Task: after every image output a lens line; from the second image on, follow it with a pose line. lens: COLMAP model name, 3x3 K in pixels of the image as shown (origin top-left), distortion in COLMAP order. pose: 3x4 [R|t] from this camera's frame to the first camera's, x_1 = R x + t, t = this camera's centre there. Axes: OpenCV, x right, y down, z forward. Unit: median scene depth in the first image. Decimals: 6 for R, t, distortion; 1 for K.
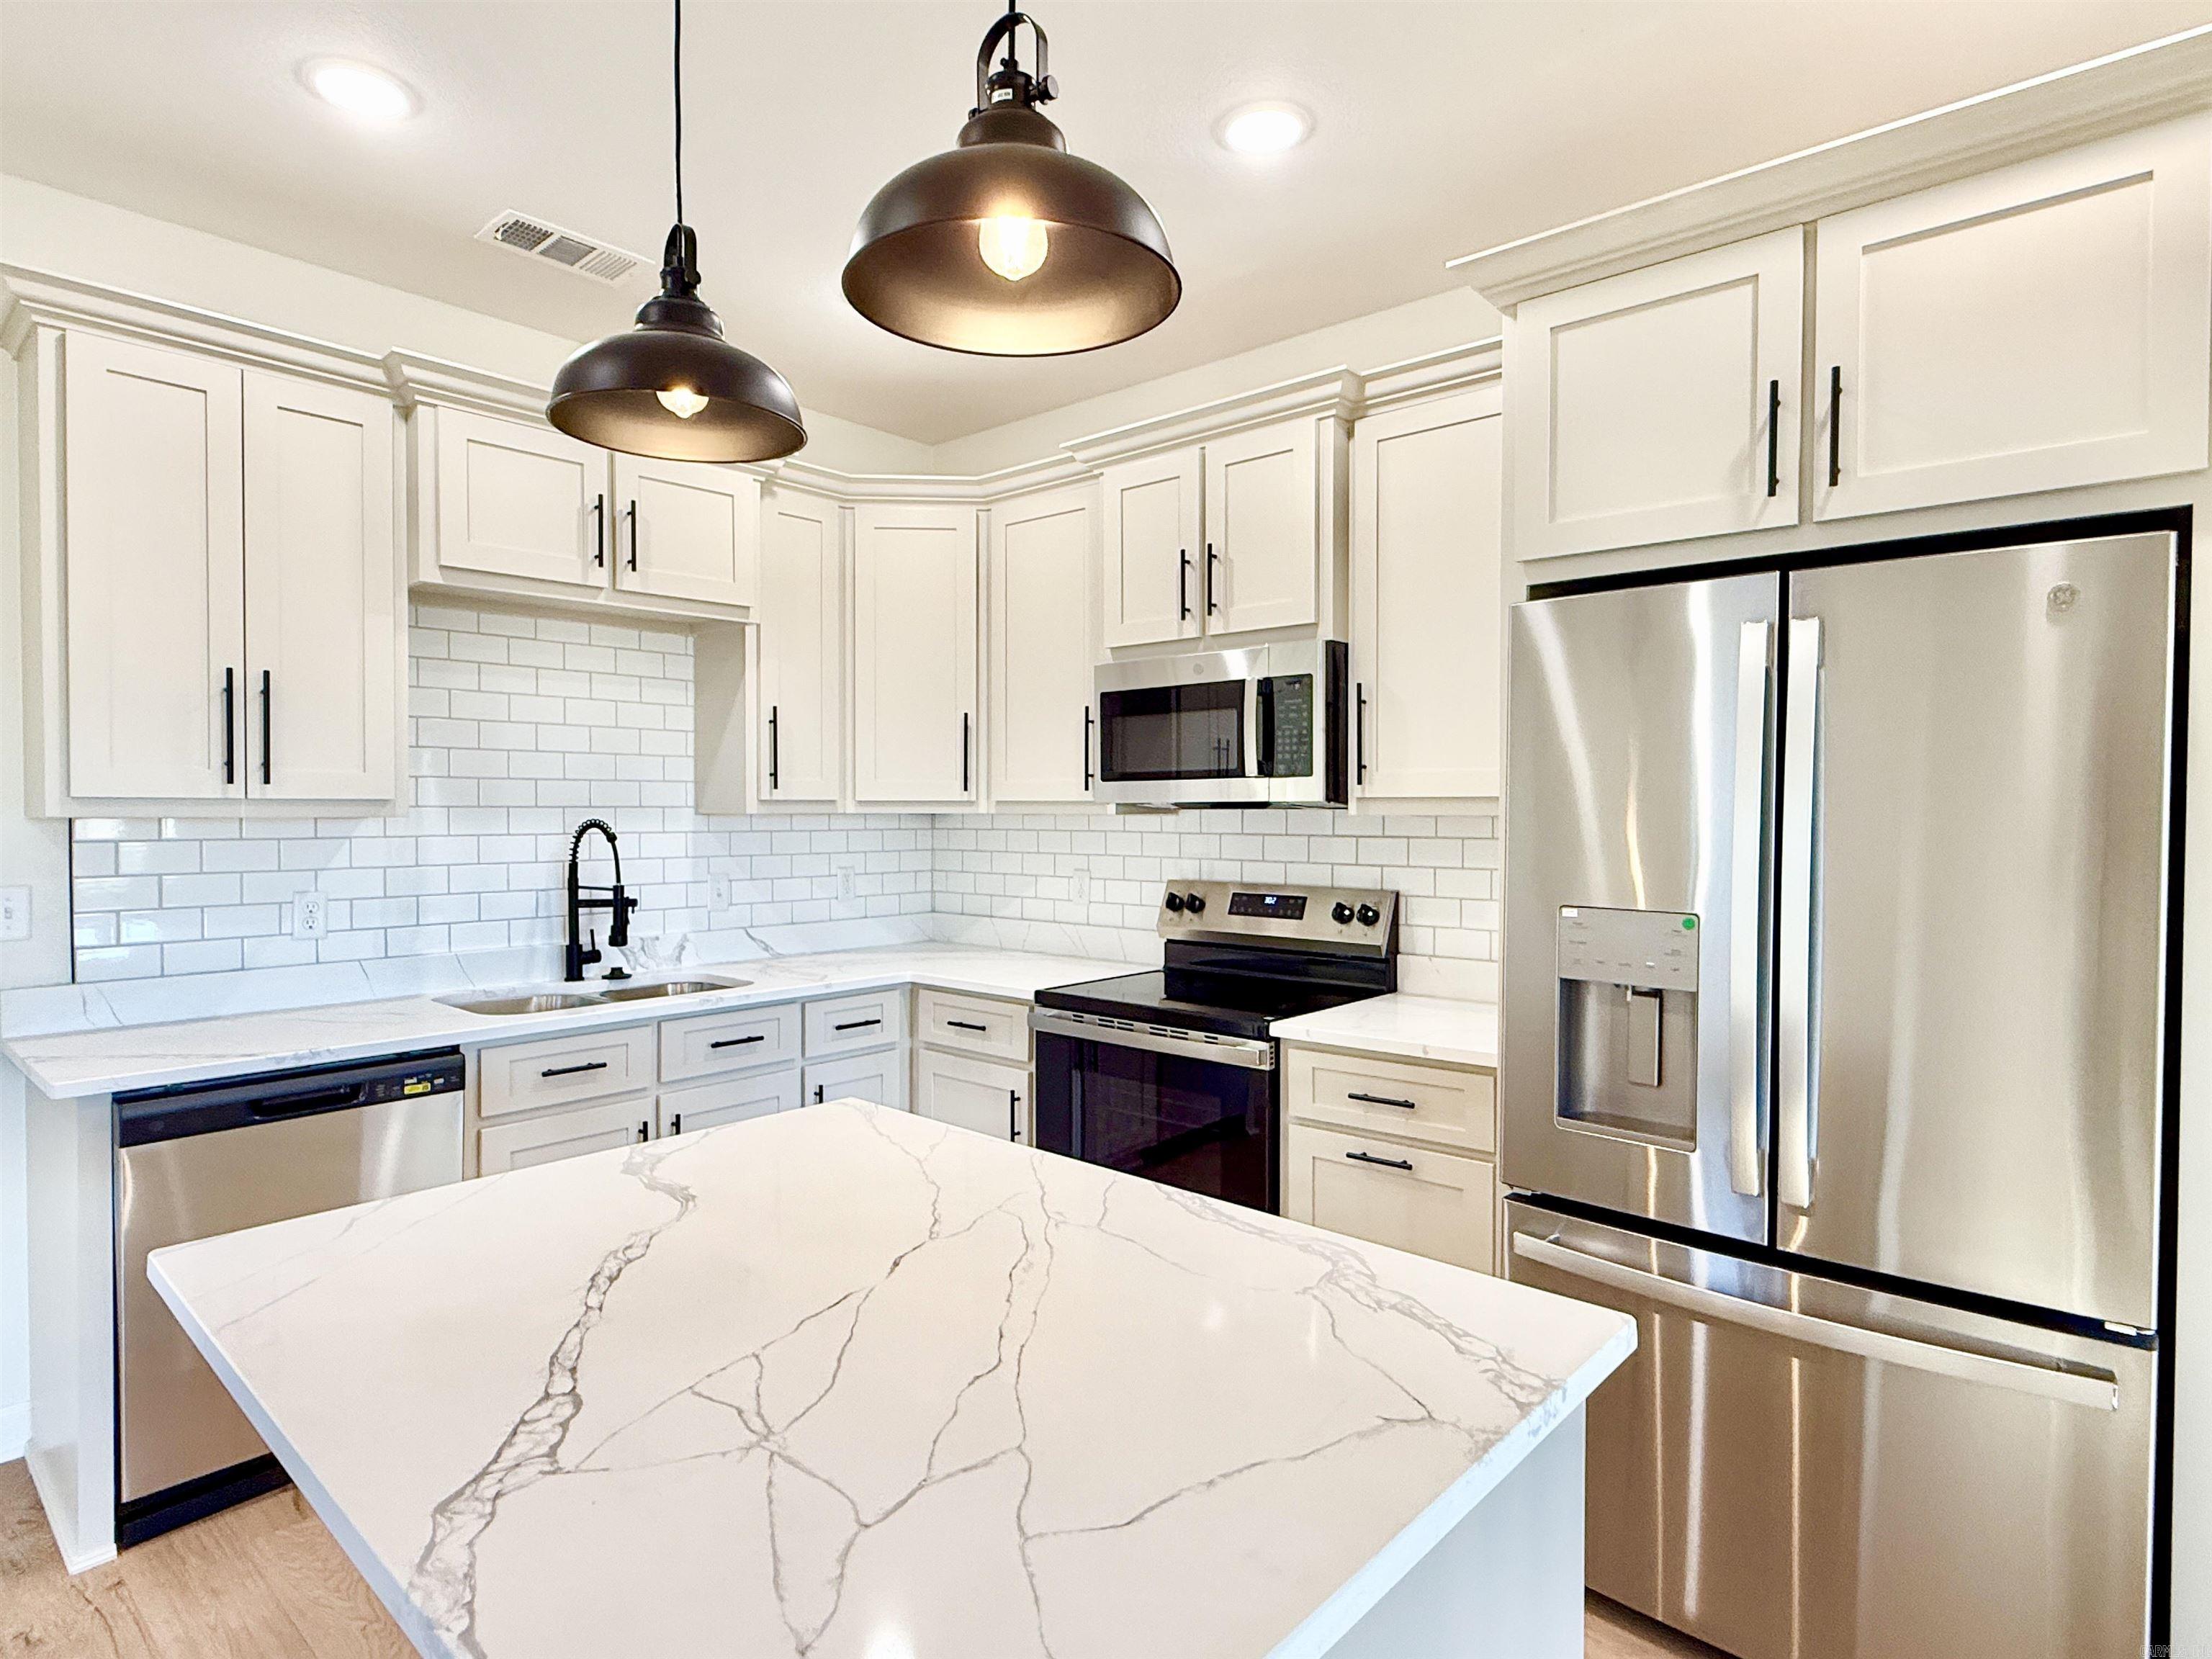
lens RADIAL K [[1191.1, 0, 1100.5], [0, 1191.1, 833.4], [0, 0, 1]] dist [-0.002518, -0.000061]
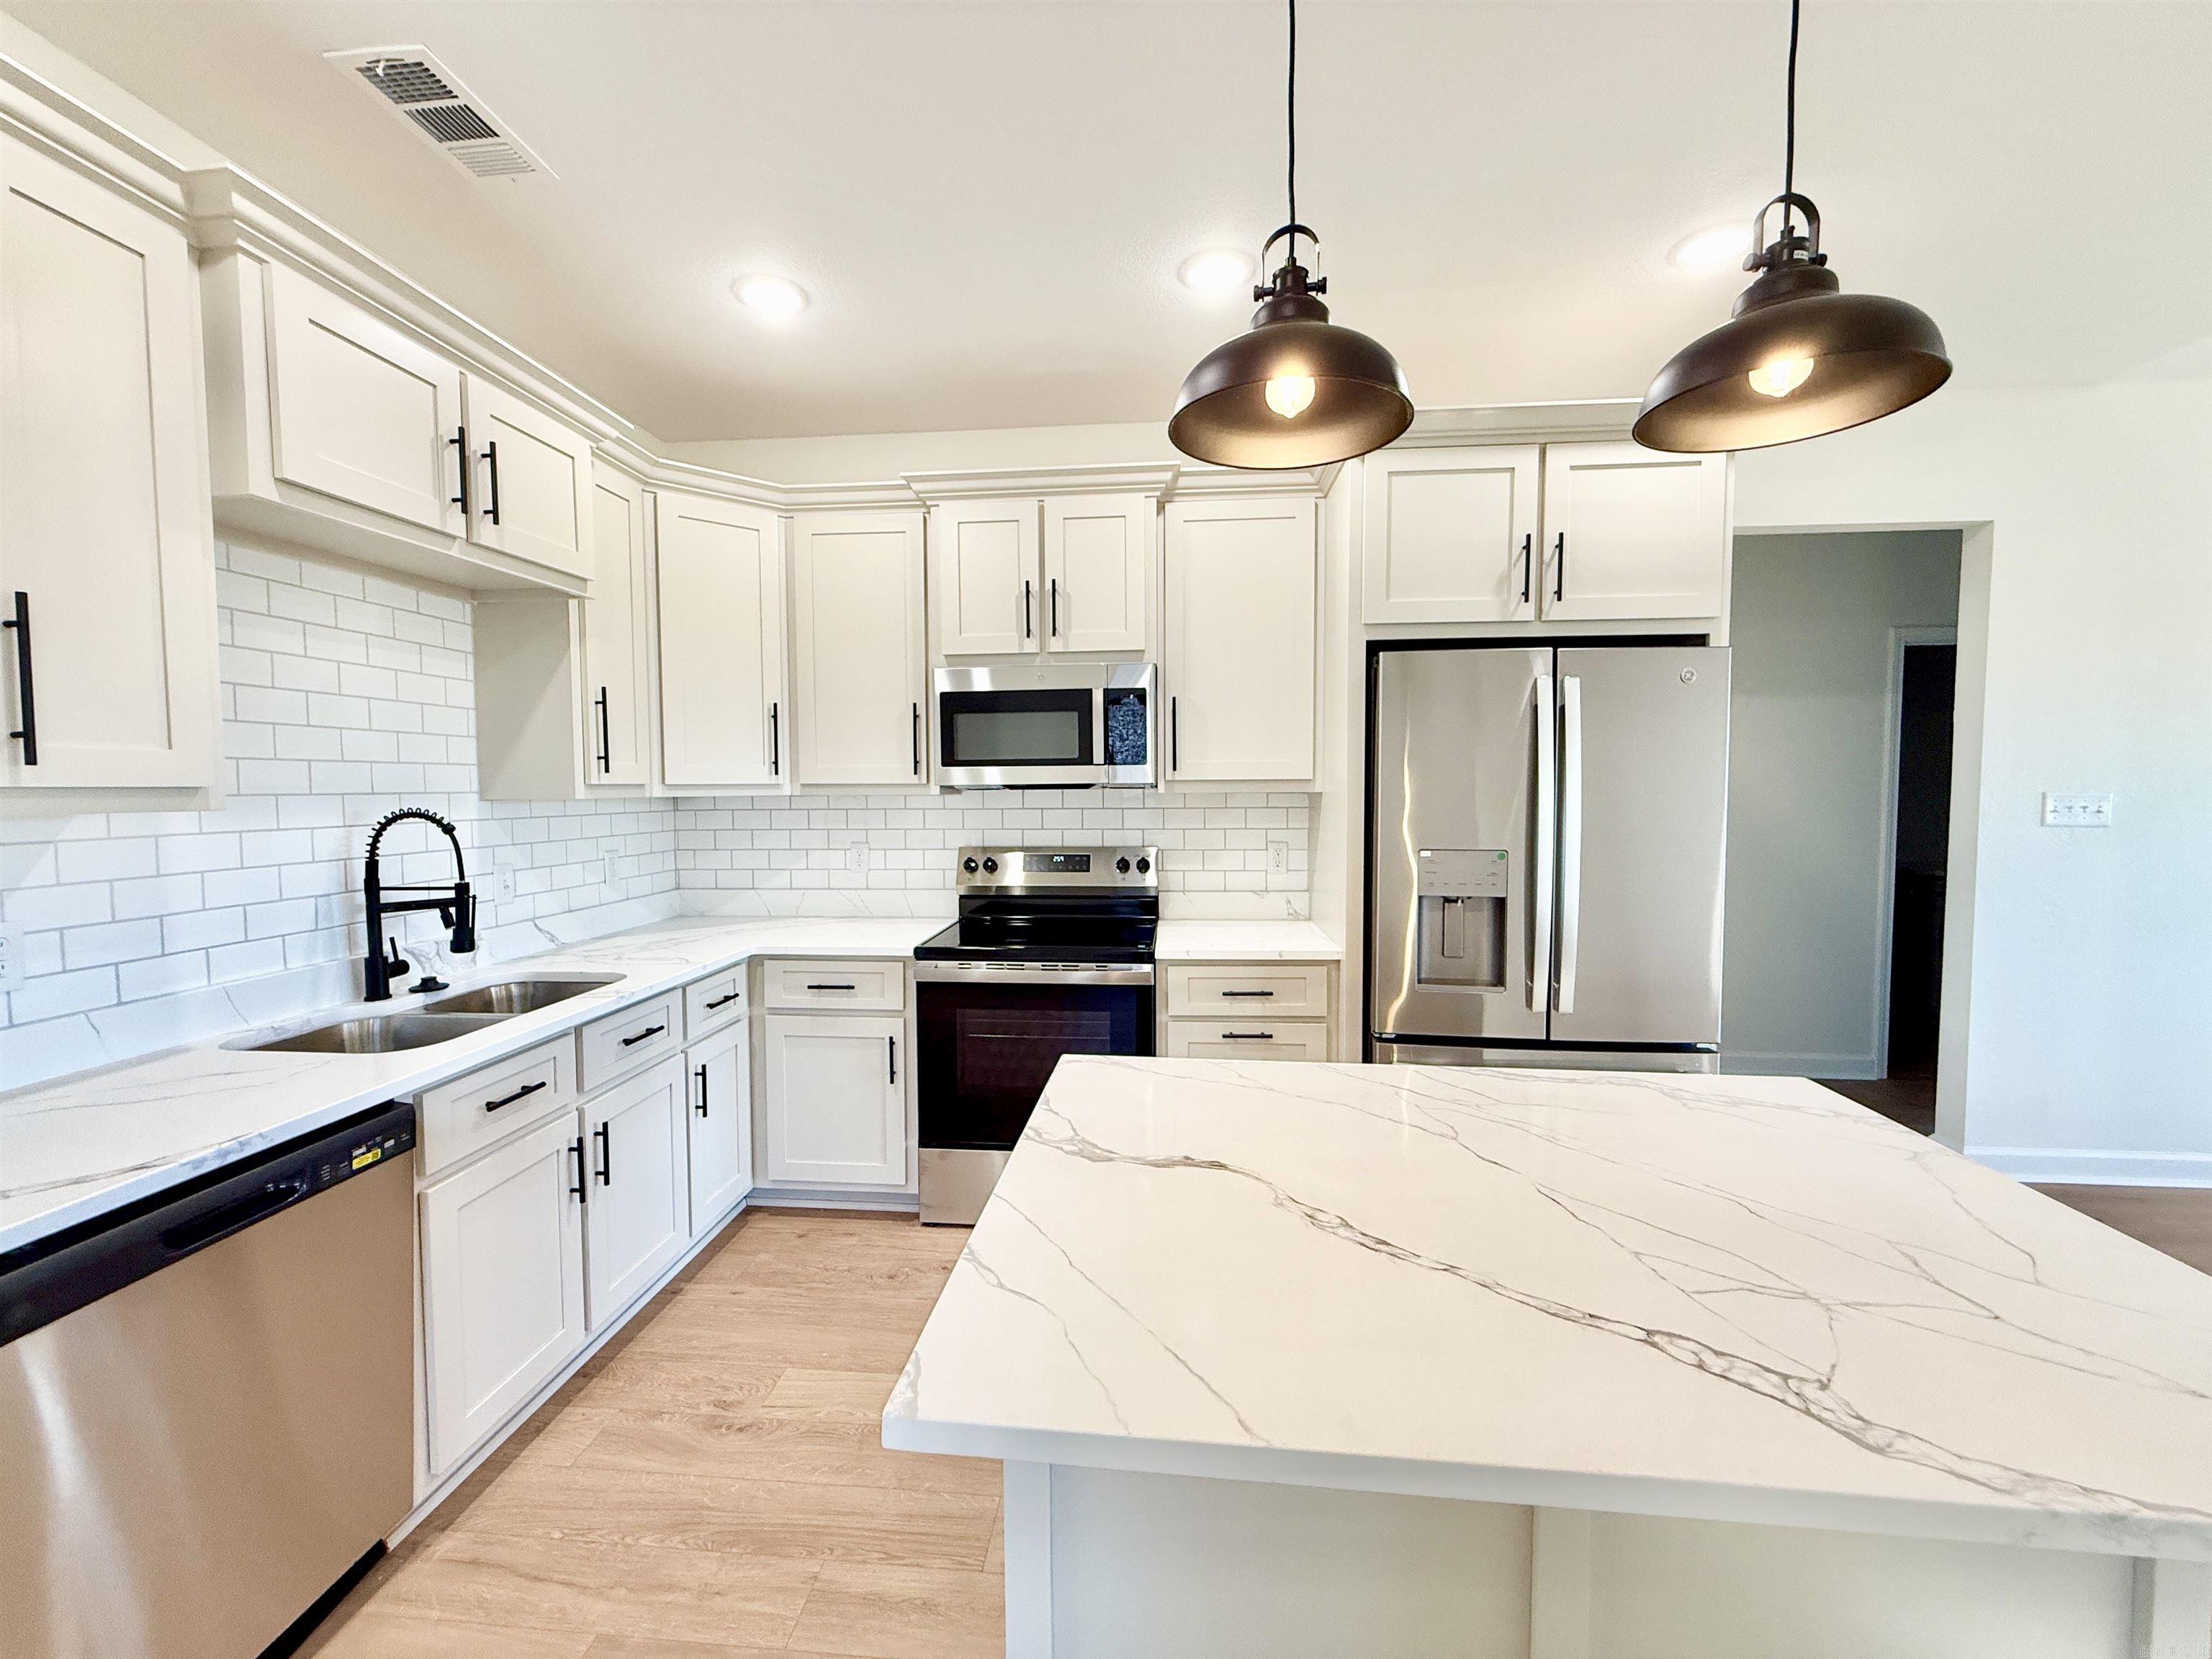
lens RADIAL K [[880.9, 0, 1097.7], [0, 880.9, 831.6], [0, 0, 1]] dist [-0.001787, -0.000274]
pose [[0.808046, -0.037186, 0.587945, -0.423658], [0.019485, 0.999147, 0.036413, -0.008867], [-0.588797, -0.017967, 0.808081, 0.211289]]
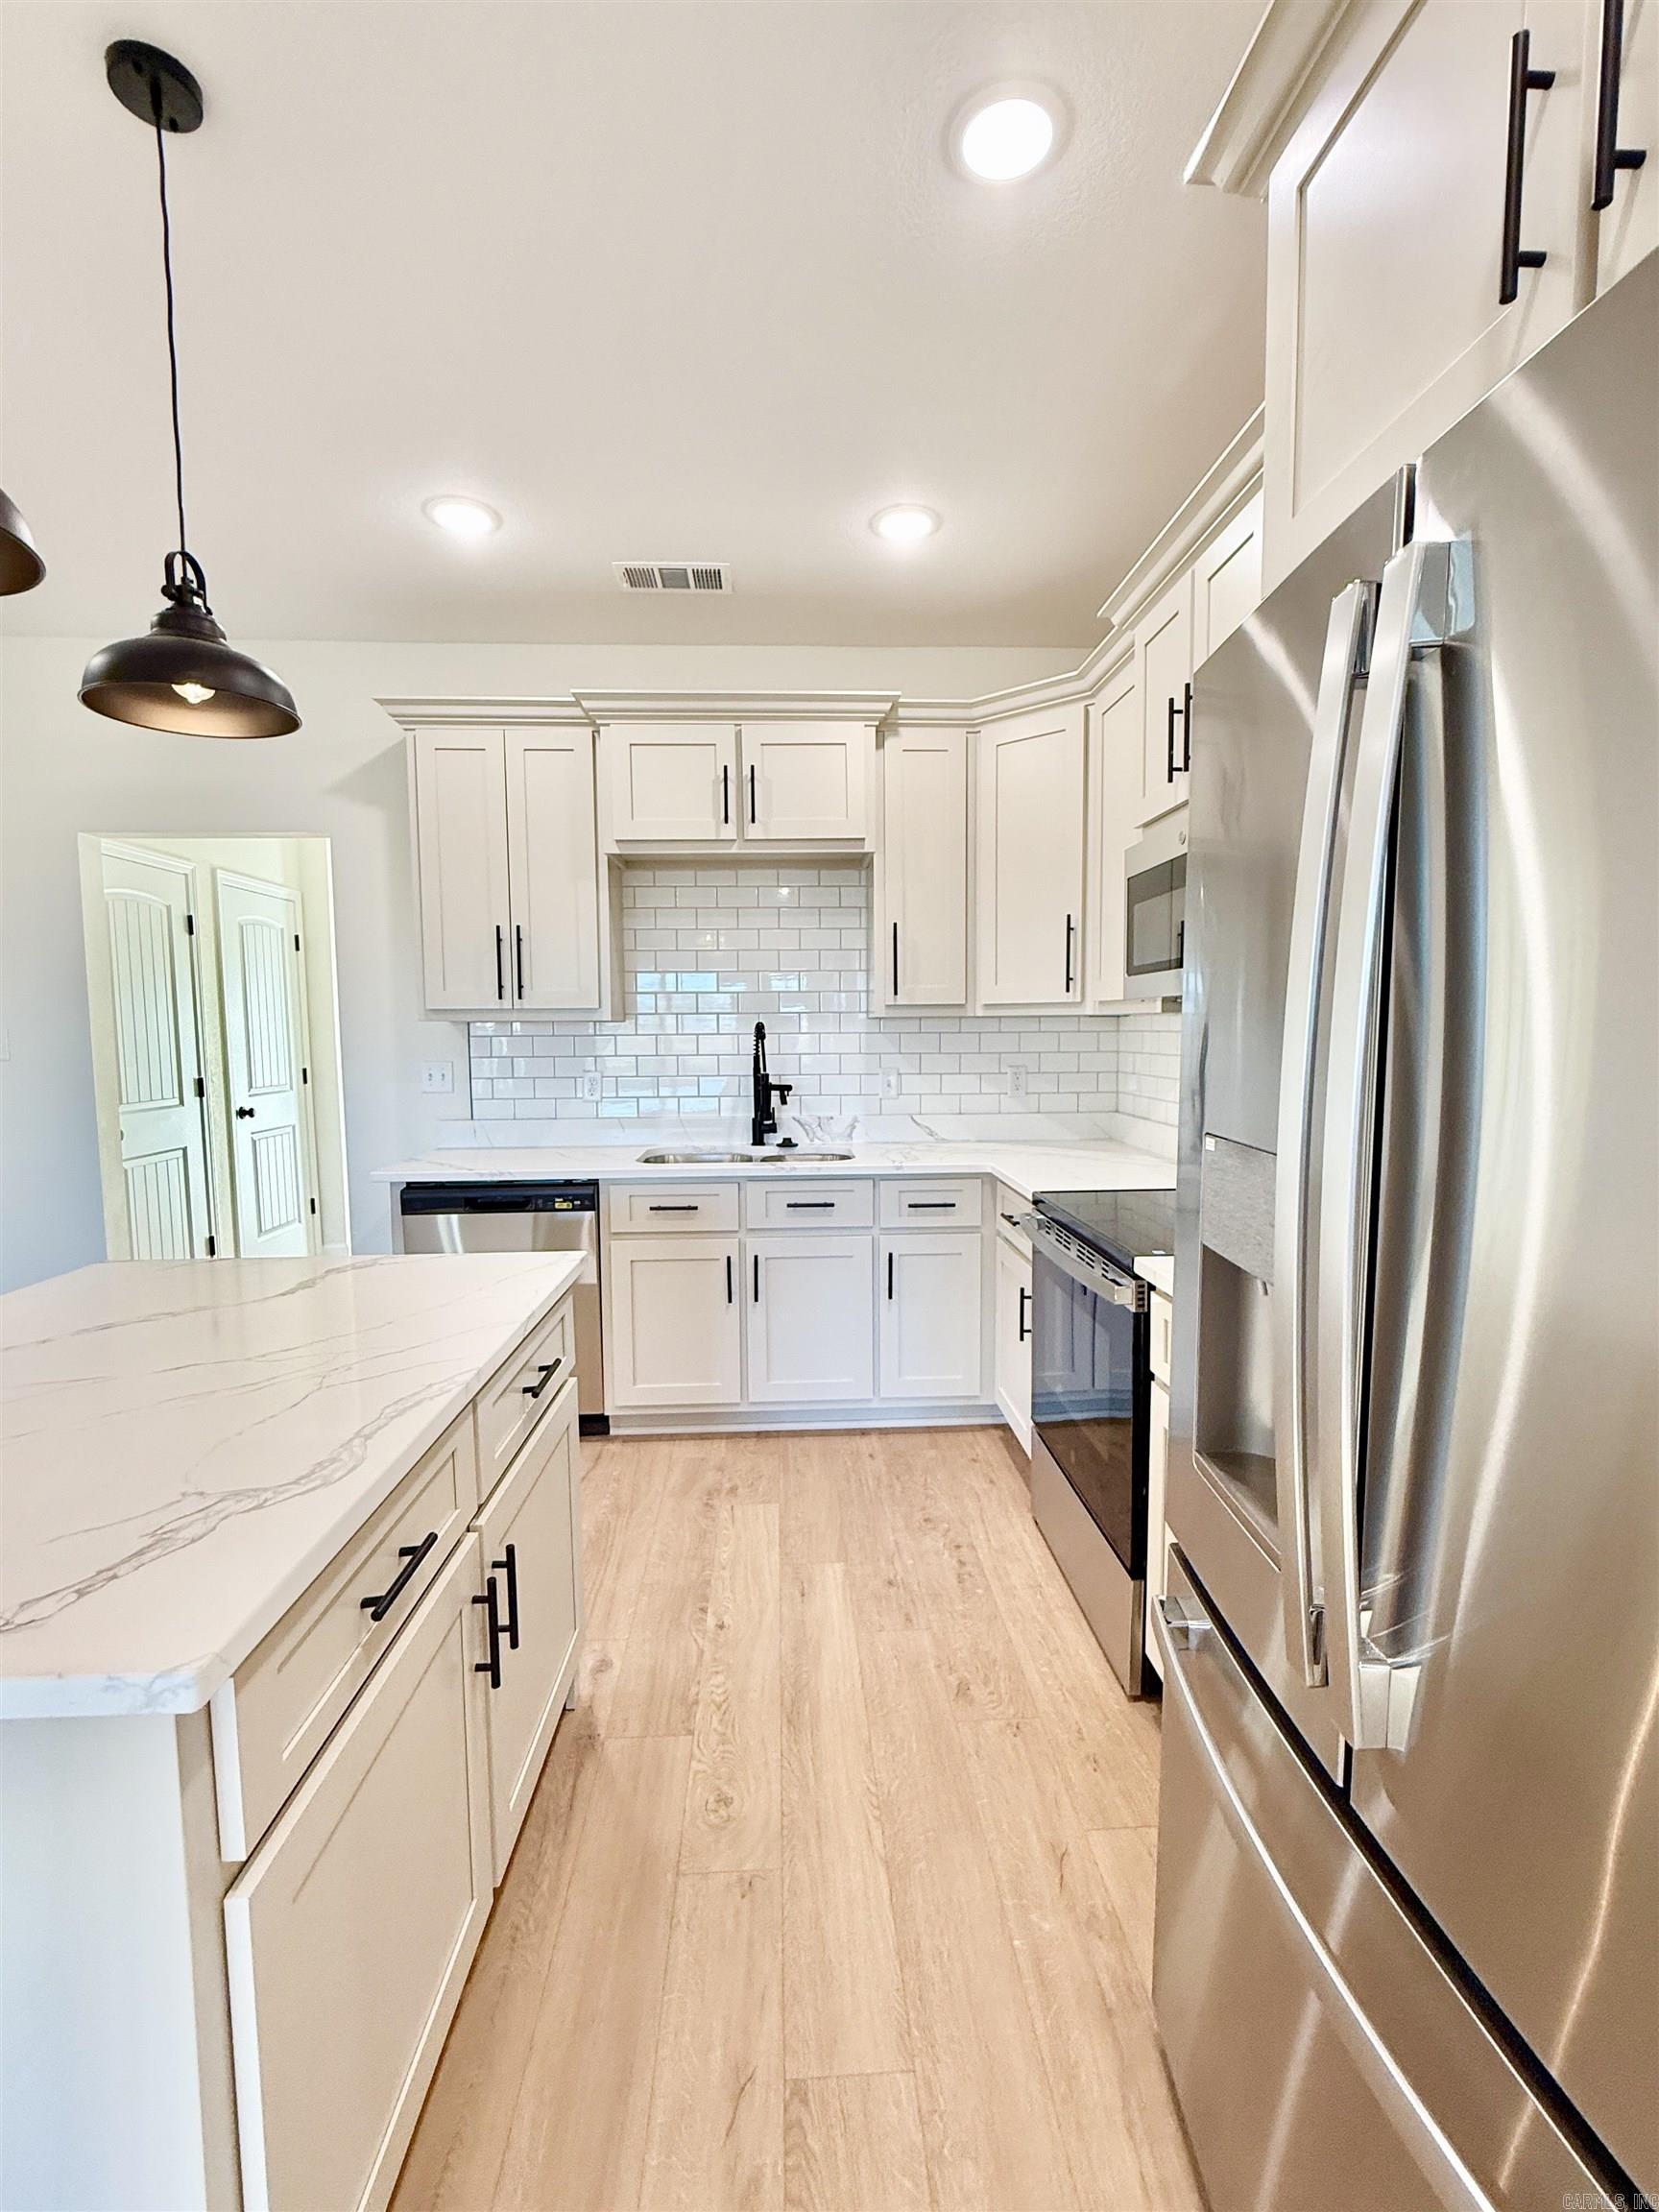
lens RADIAL K [[982.4, 0, 828.6], [0, 982.4, 1105.1], [0, 0, 1]] dist [0.003451, -0.000609]
pose [[0.698204, 0.051890, -0.714016, 0.418461], [-0.006366, 0.997780, 0.066287, 0.007217], [0.715871, -0.041736, 0.696984, 0.323301]]
